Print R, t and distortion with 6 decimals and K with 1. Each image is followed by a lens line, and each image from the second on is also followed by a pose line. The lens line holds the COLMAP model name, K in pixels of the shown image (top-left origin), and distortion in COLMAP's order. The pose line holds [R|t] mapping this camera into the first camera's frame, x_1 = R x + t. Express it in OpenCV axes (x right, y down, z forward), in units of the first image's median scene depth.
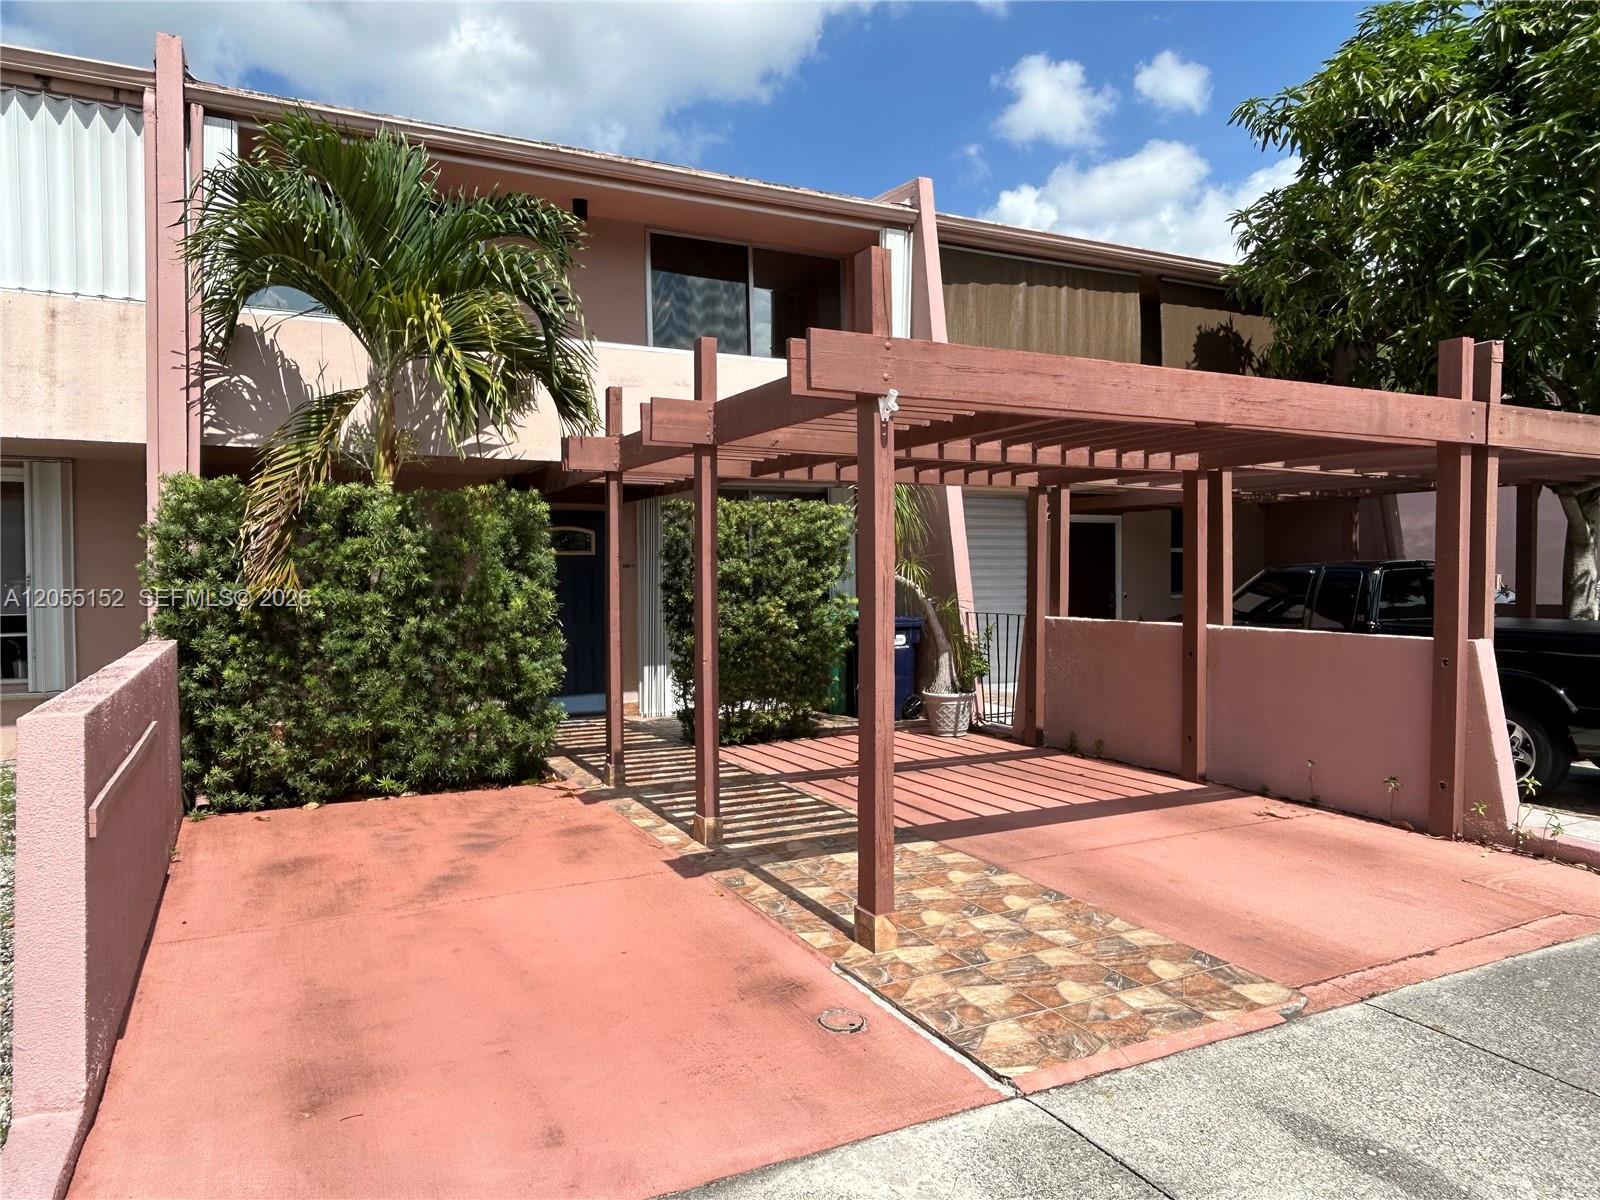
lens RADIAL K [[1074.4, 0, 792.7], [0, 1074.4, 597.1], [0, 0, 1]] dist [-0.004110, -0.001560]
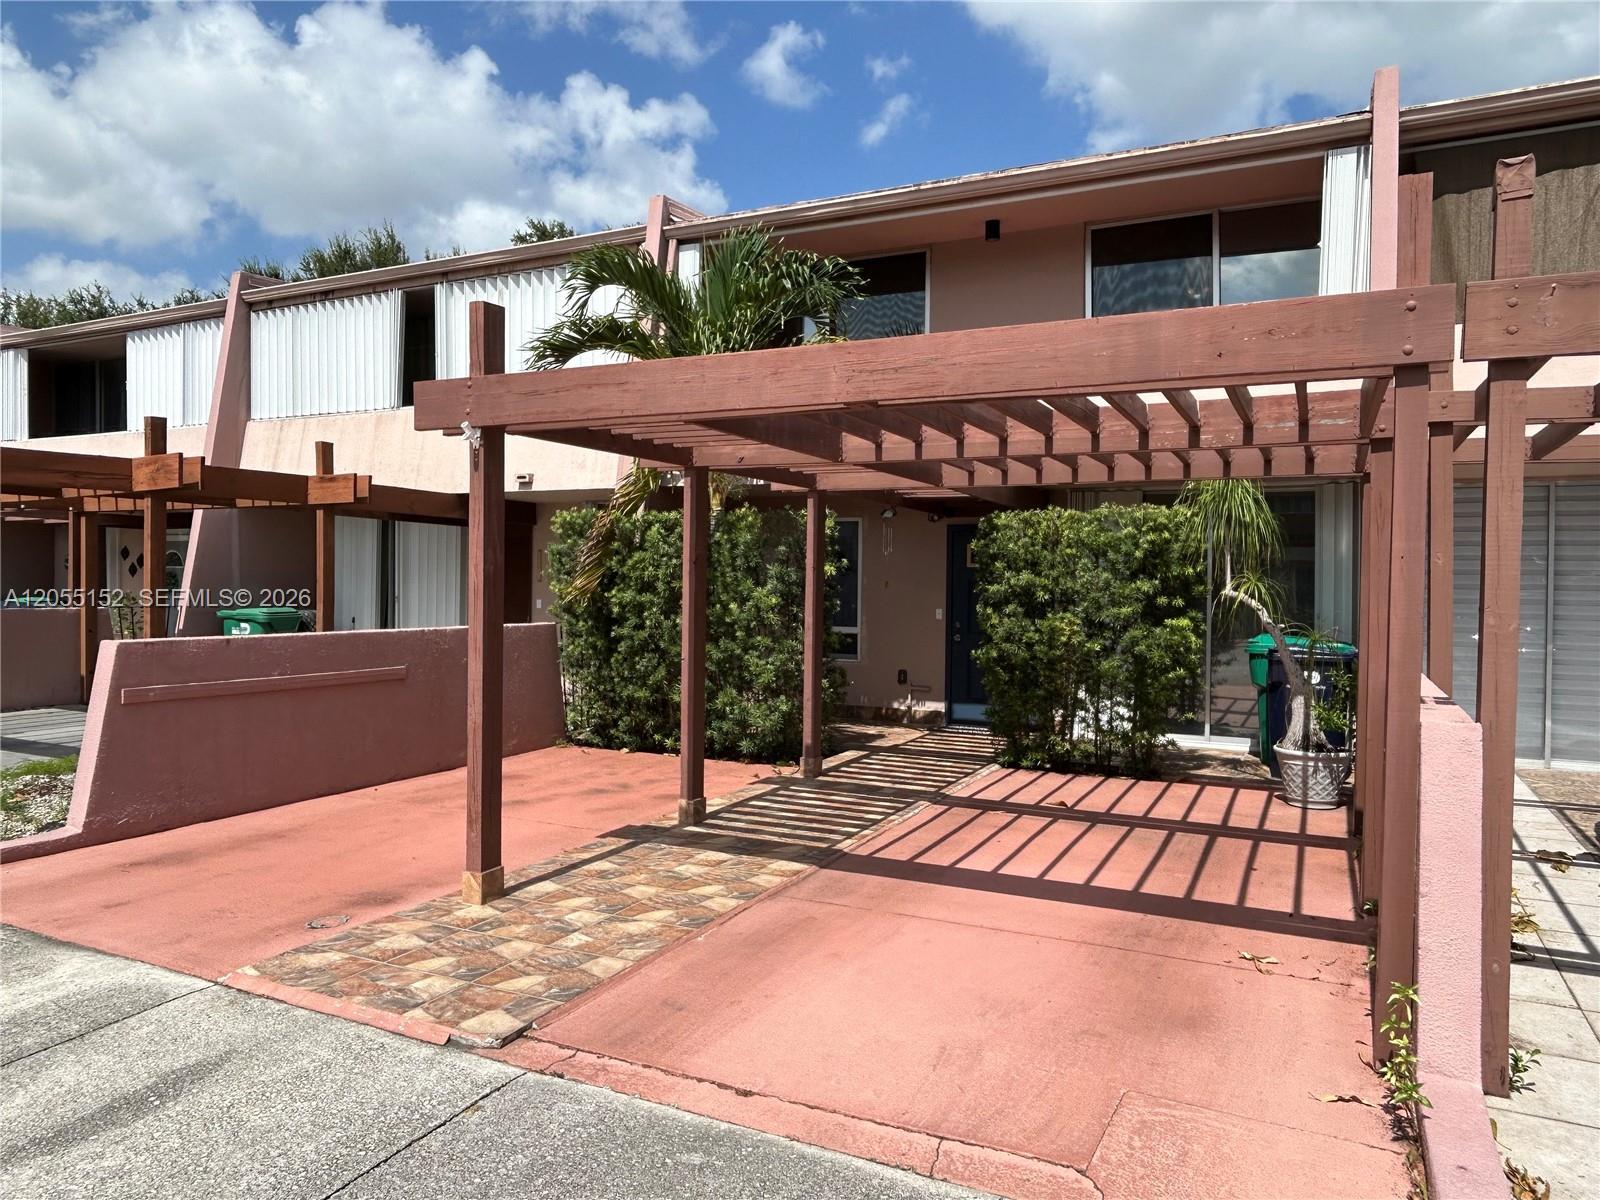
lens RADIAL K [[1074.4, 0, 792.7], [0, 1074.4, 597.1], [0, 0, 1]] dist [-0.004110, -0.001560]
pose [[0.600232, 0.024518, -0.799450, 0.938002], [-0.036011, 0.999345, 0.003611, -0.014485], [0.799015, 0.026622, 0.600721, 0.439723]]
